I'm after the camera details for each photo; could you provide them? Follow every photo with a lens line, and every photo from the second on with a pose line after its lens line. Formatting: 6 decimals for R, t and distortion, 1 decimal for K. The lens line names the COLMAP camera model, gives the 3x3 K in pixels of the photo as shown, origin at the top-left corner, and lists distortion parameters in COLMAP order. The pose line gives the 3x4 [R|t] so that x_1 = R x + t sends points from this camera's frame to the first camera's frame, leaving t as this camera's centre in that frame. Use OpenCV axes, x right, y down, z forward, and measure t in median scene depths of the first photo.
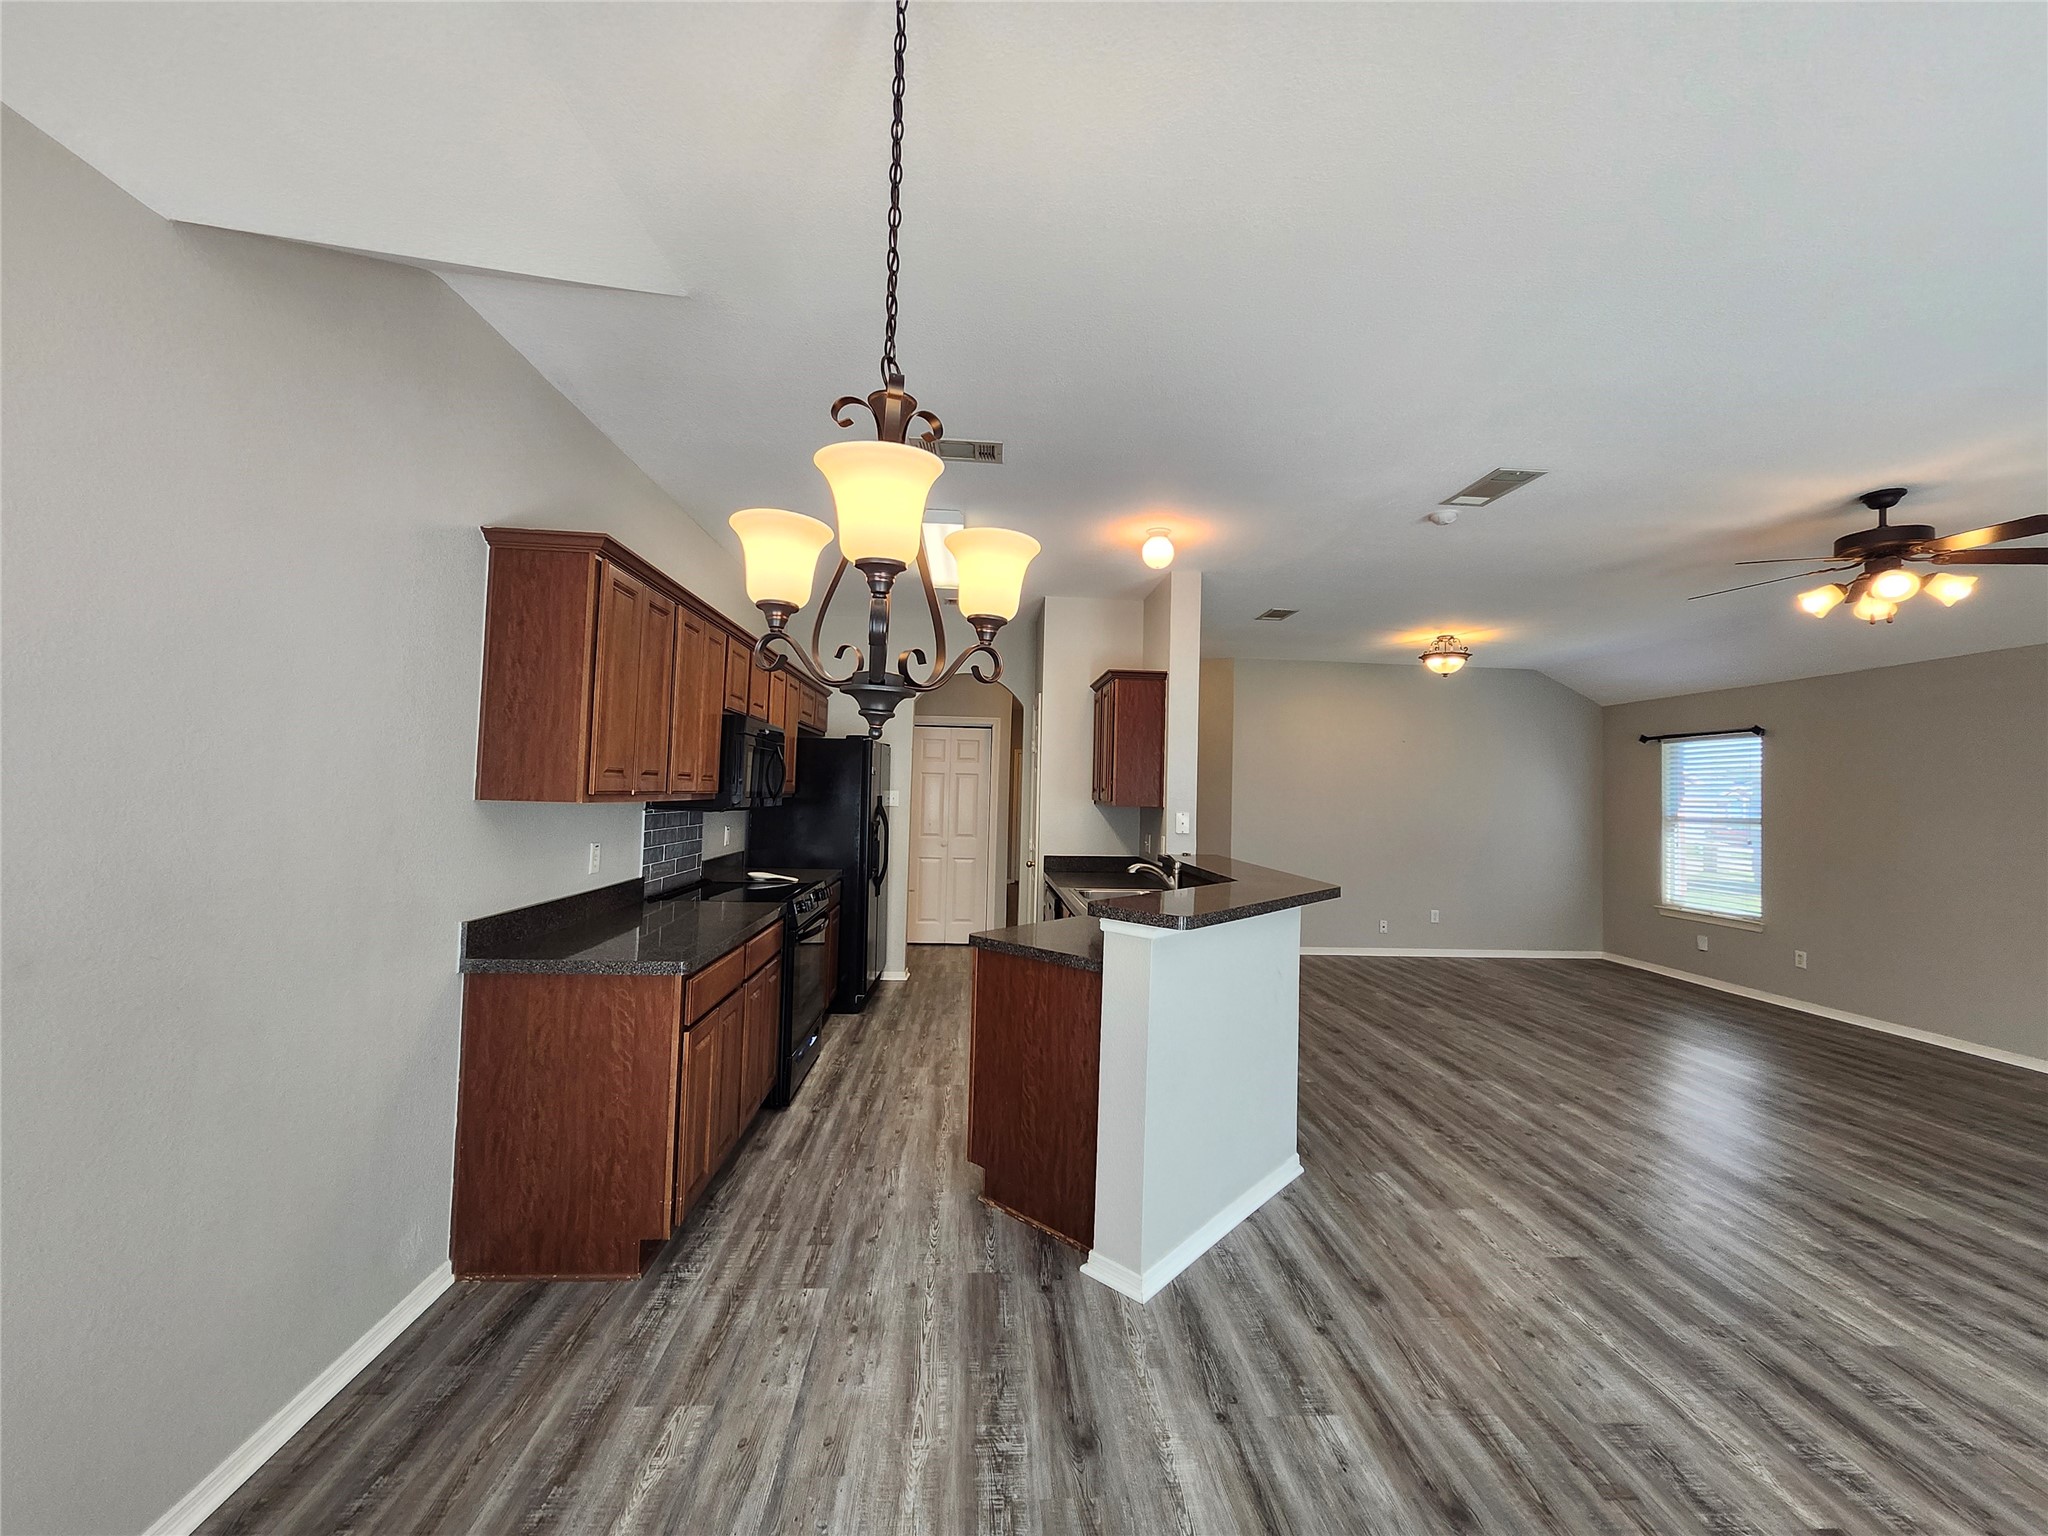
lens RADIAL K [[804.7, 0, 1025.8], [0, 804.7, 758.9], [0, 0, 1]] dist [0.001039, -0.000707]
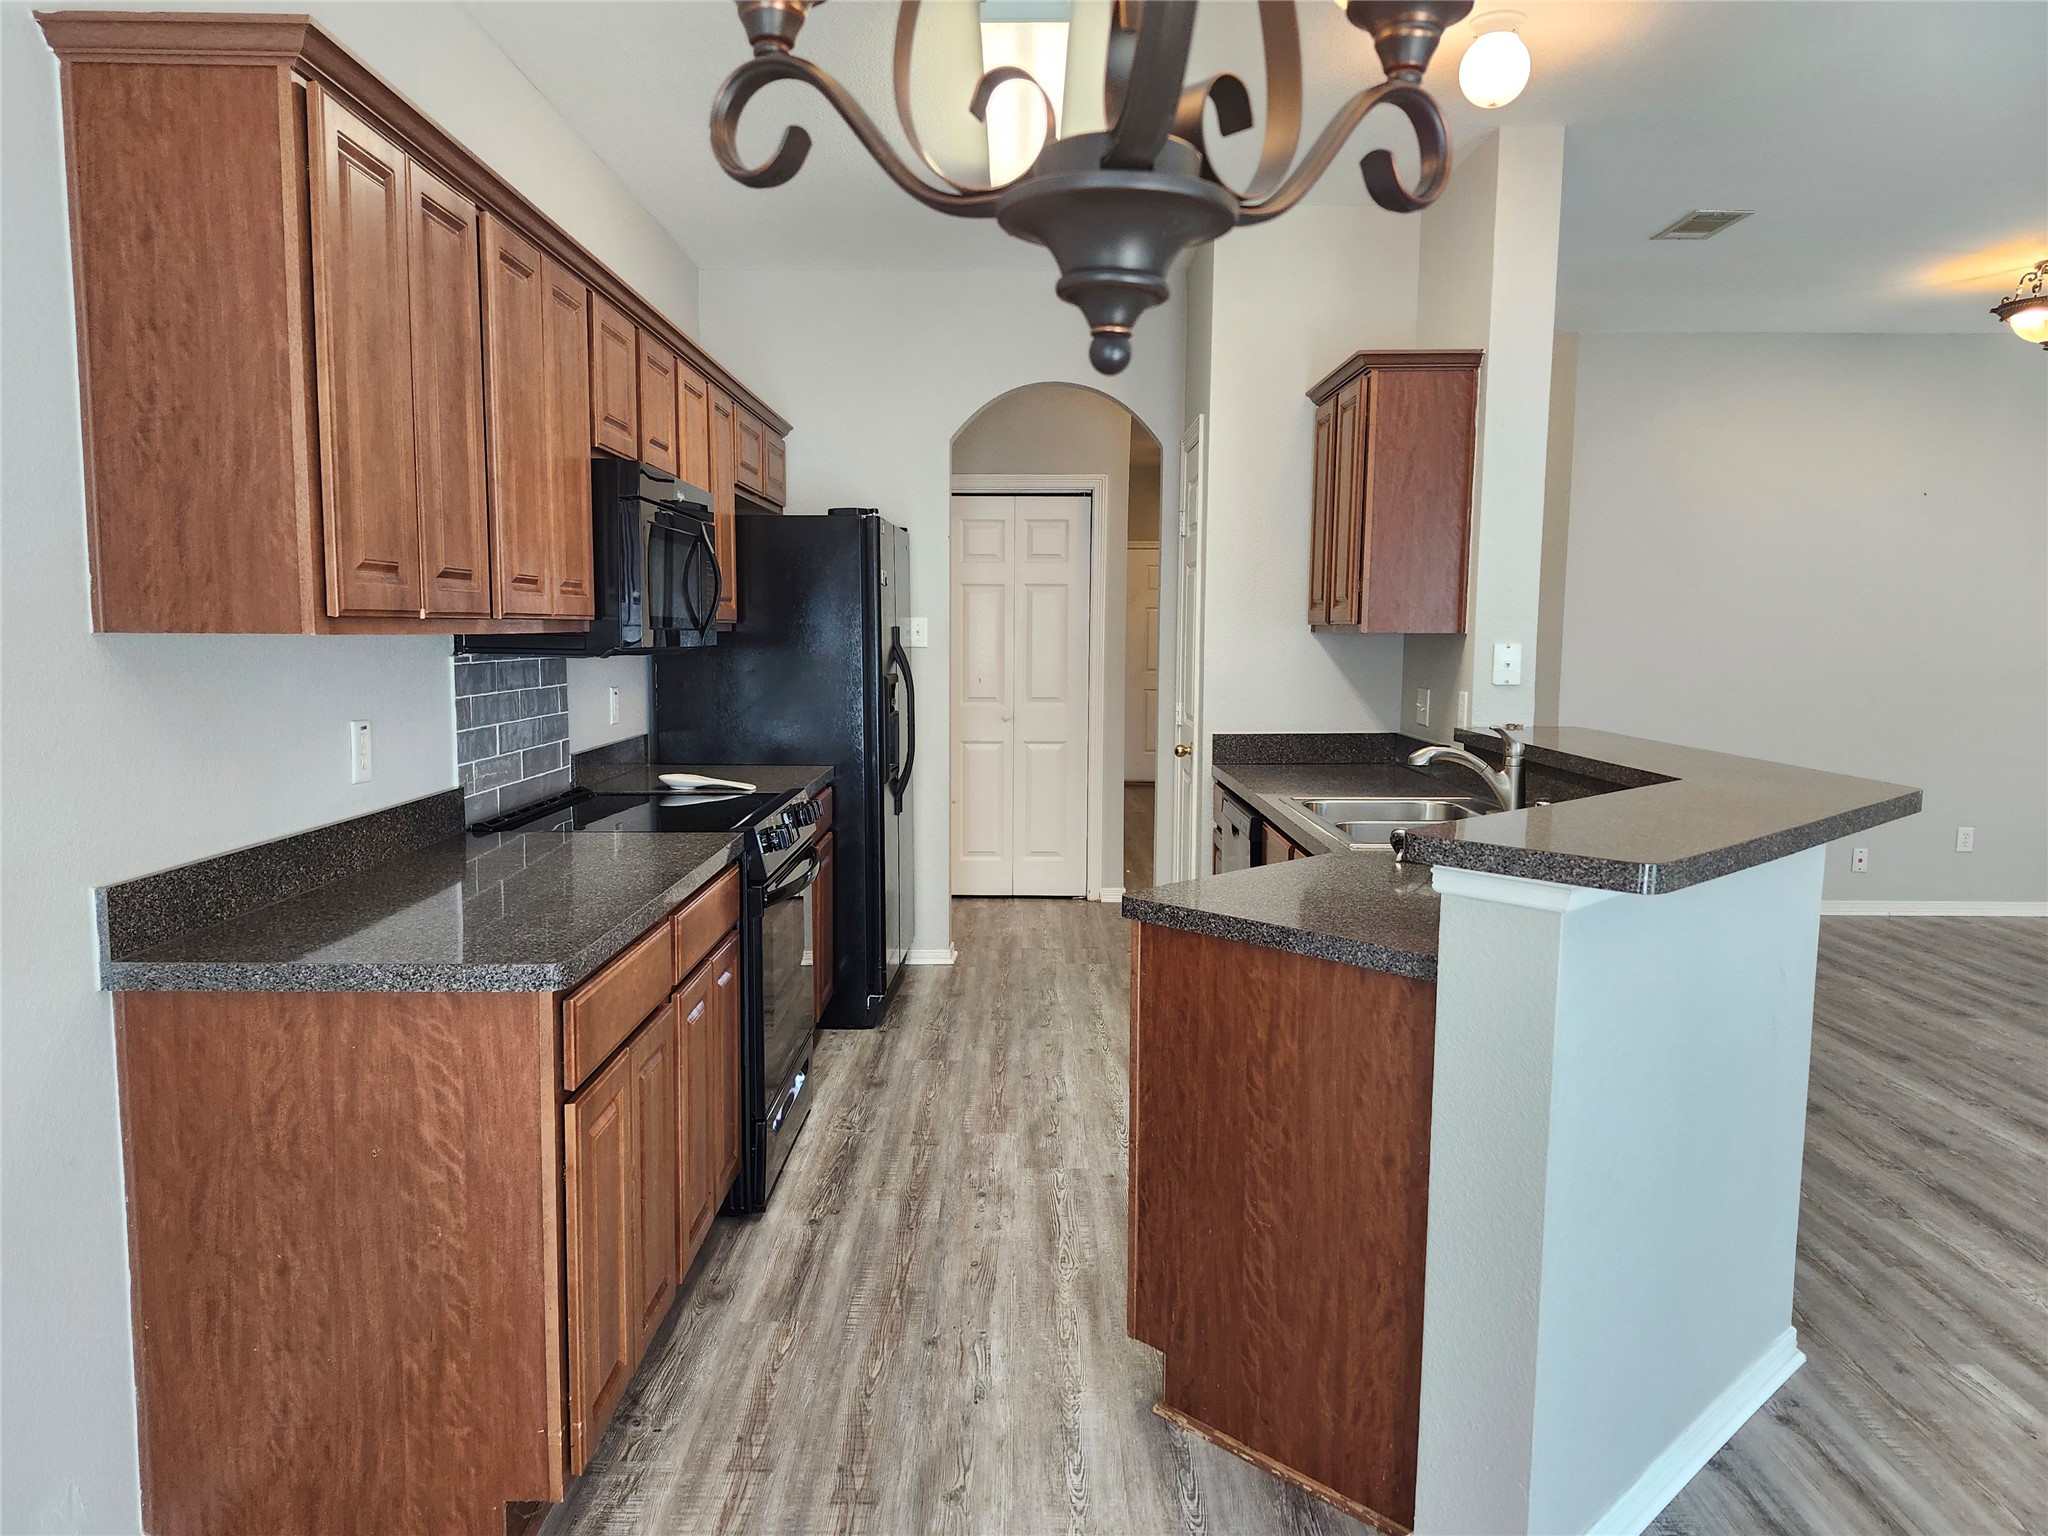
lens RADIAL K [[1409.3, 0, 1013.9], [0, 1409.3, 770.9], [0, 0, 1]] dist [0.085543, -0.102484]
pose [[0.997191, -0.013999, -0.073587, -0.069427], [0.024427, 0.989452, 0.142784, 0.019051], [0.070812, -0.144181, 0.987014, 0.156882]]
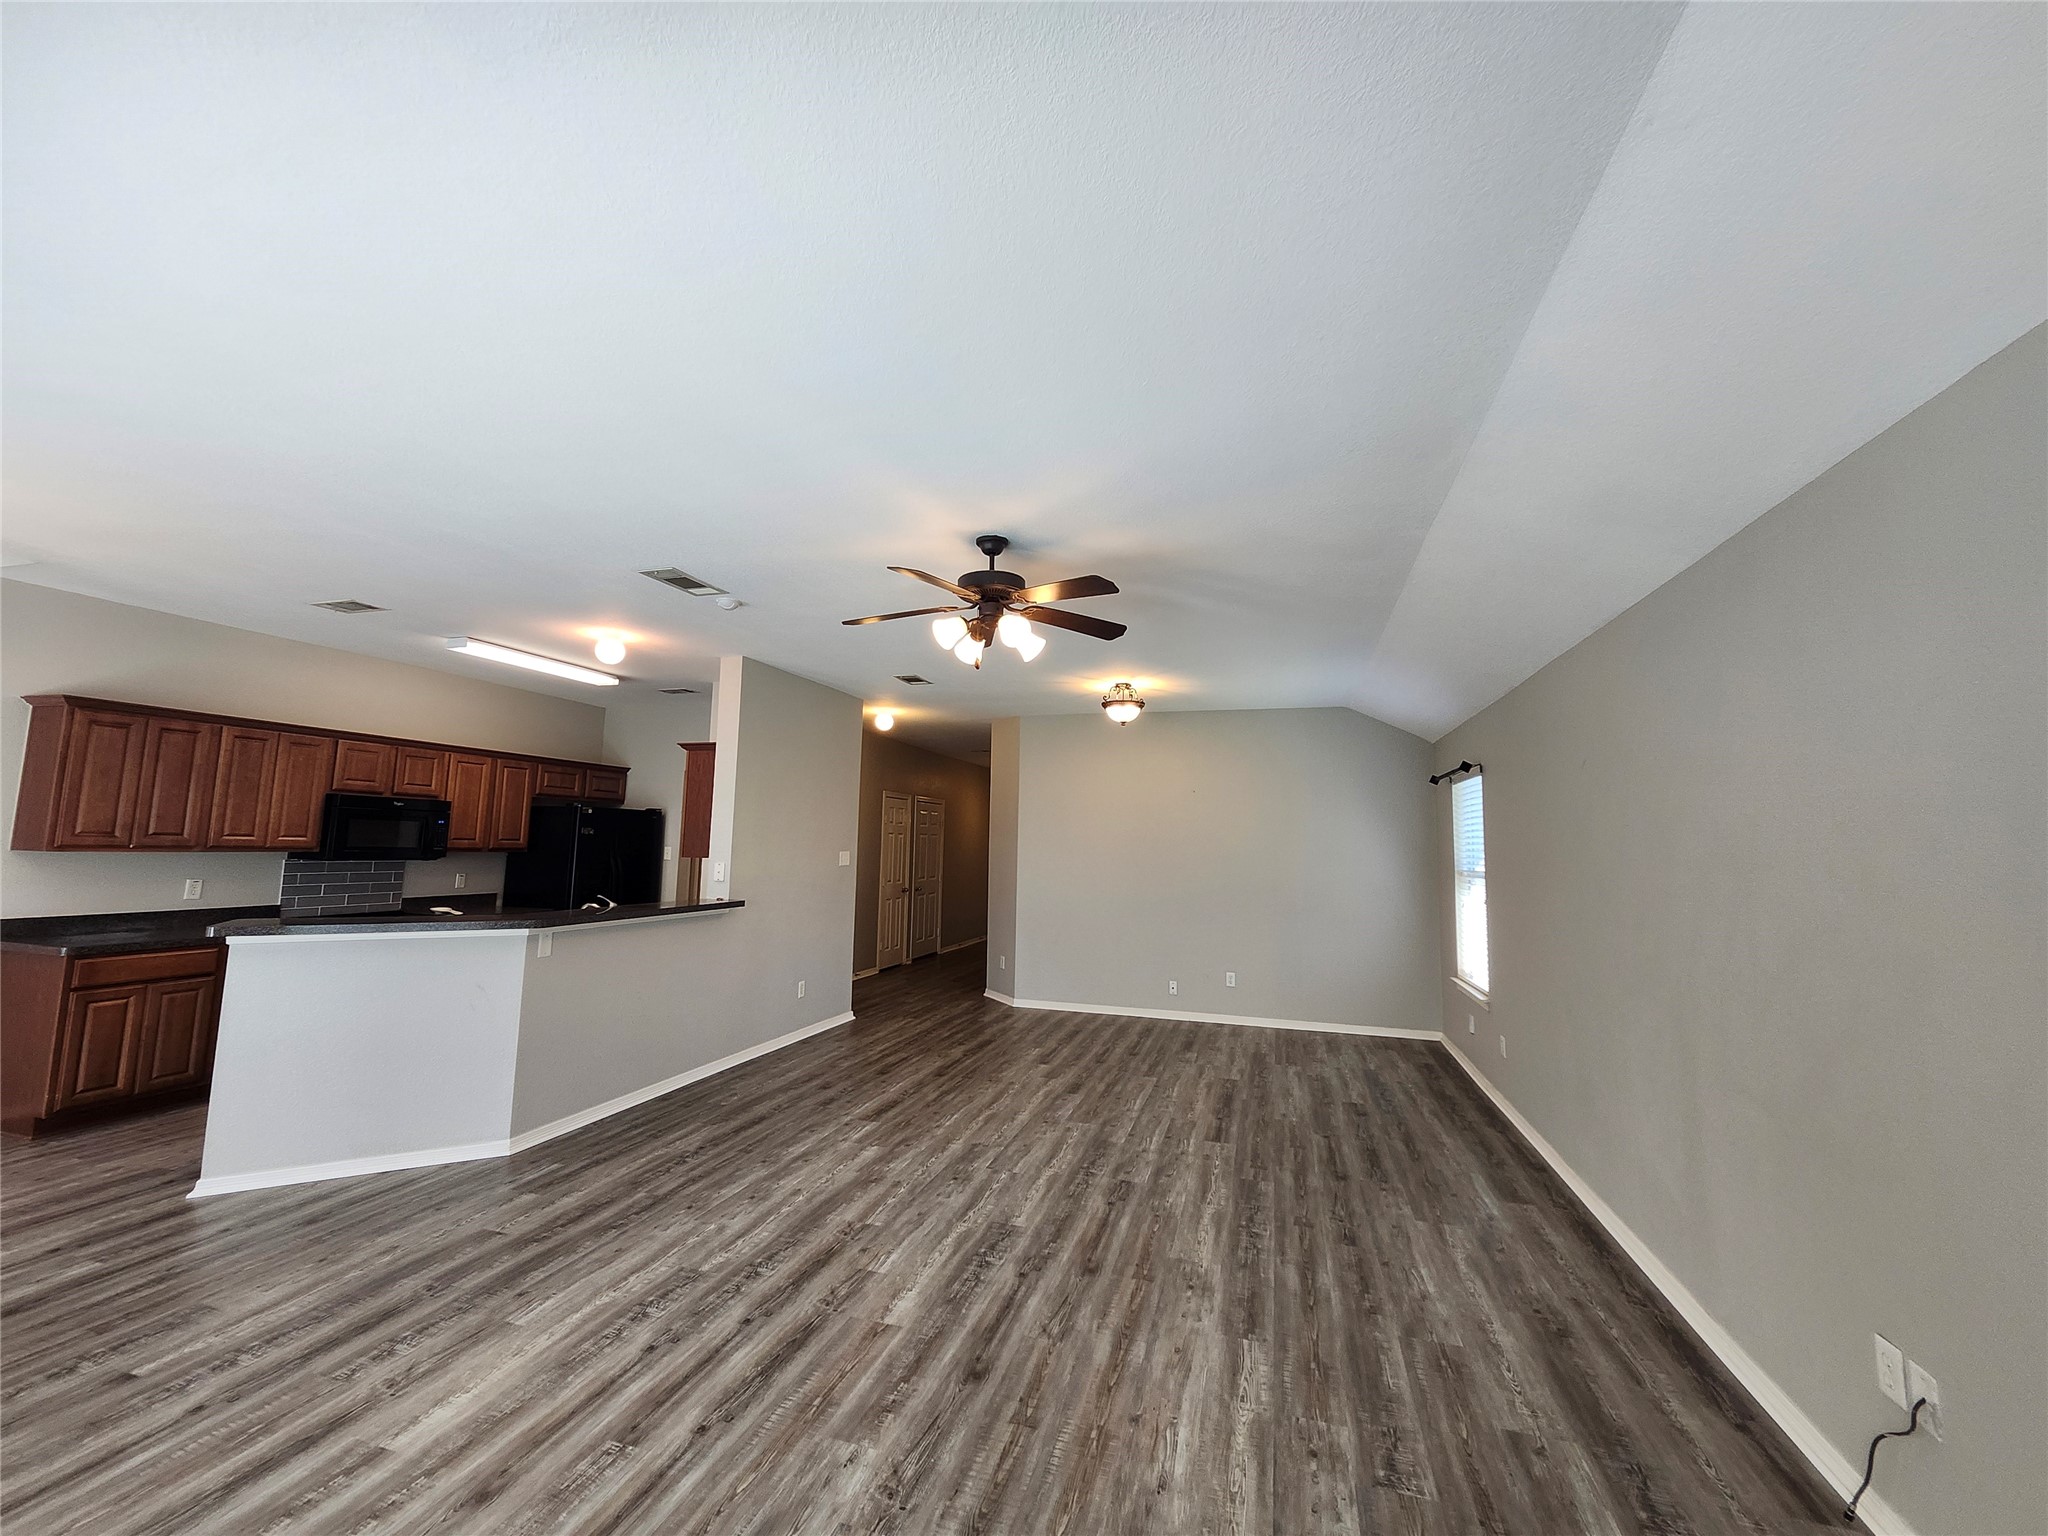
lens RADIAL K [[804.7, 0, 1025.8], [0, 804.7, 758.9], [0, 0, 1]] dist [0.001039, -0.000707]
pose [[0.935286, -0.045985, -0.350892, 1.567536], [0.019876, 0.996782, -0.077653, 0.025709], [0.353334, 0.065654, 0.933191, 0.101146]]
